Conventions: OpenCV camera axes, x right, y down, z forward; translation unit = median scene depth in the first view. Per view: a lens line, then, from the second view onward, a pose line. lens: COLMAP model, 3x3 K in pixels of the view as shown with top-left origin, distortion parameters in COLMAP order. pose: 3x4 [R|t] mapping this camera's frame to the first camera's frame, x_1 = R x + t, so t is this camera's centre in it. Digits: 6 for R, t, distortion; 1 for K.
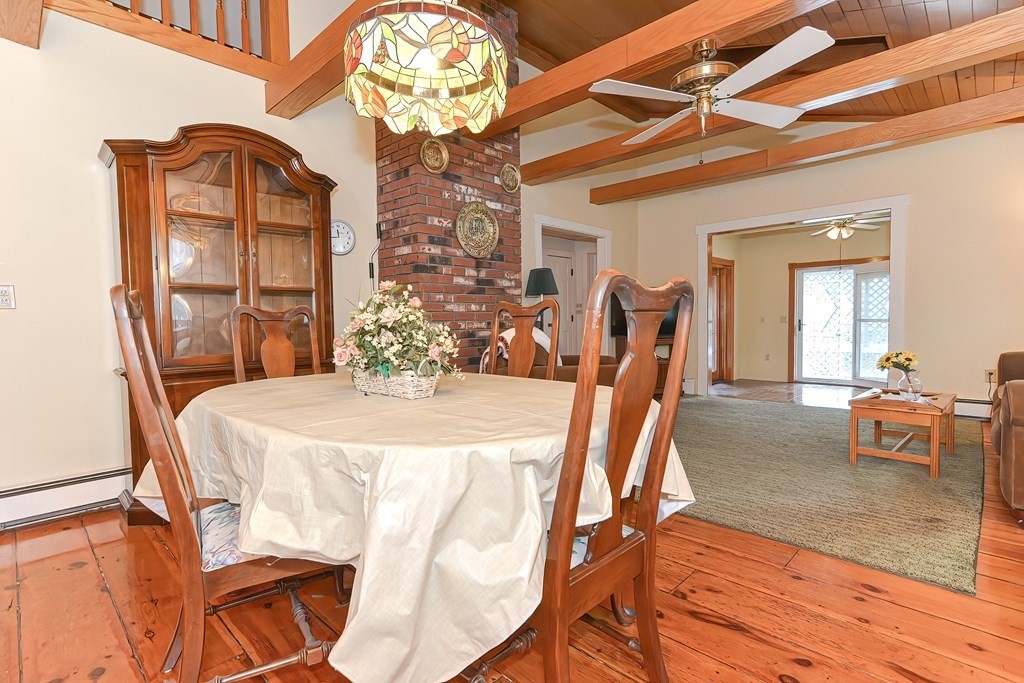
lens RADIAL K [[506.1, 0, 511.4], [0, 506.1, 320.3], [0, 0, 1]] dist [0.001184, 0.000695]
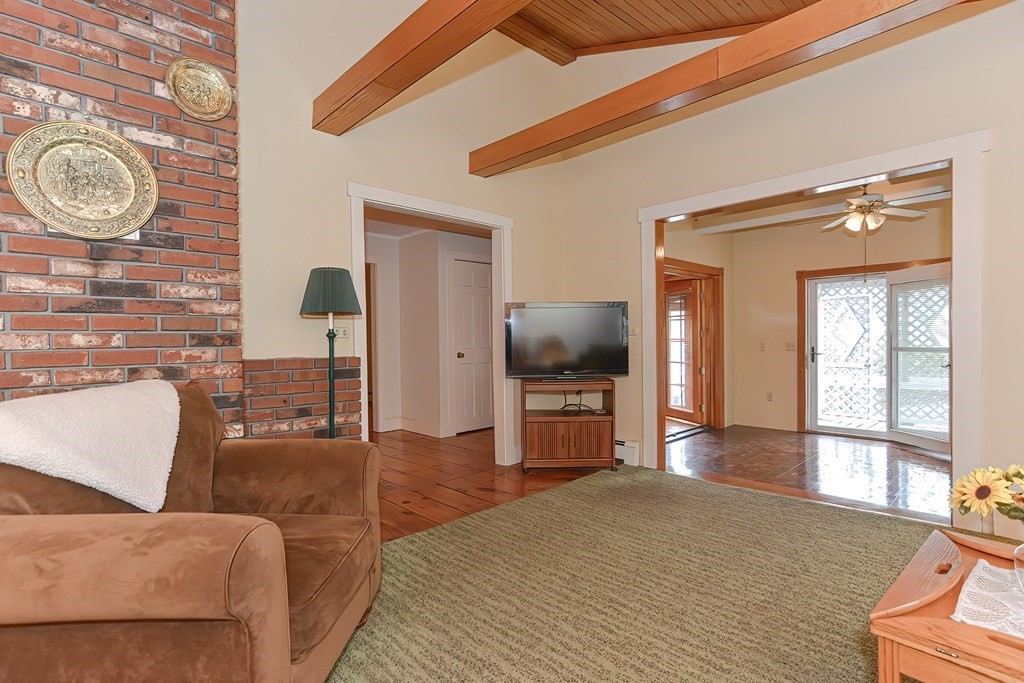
lens RADIAL K [[506.1, 0, 511.4], [0, 506.1, 320.3], [0, 0, 1]] dist [0.001184, 0.000695]
pose [[0.999035, 0.001179, -0.043898, 0.222023], [-0.002727, 0.999376, -0.035226, -0.017835], [0.043829, 0.035312, 0.998415, 0.330081]]
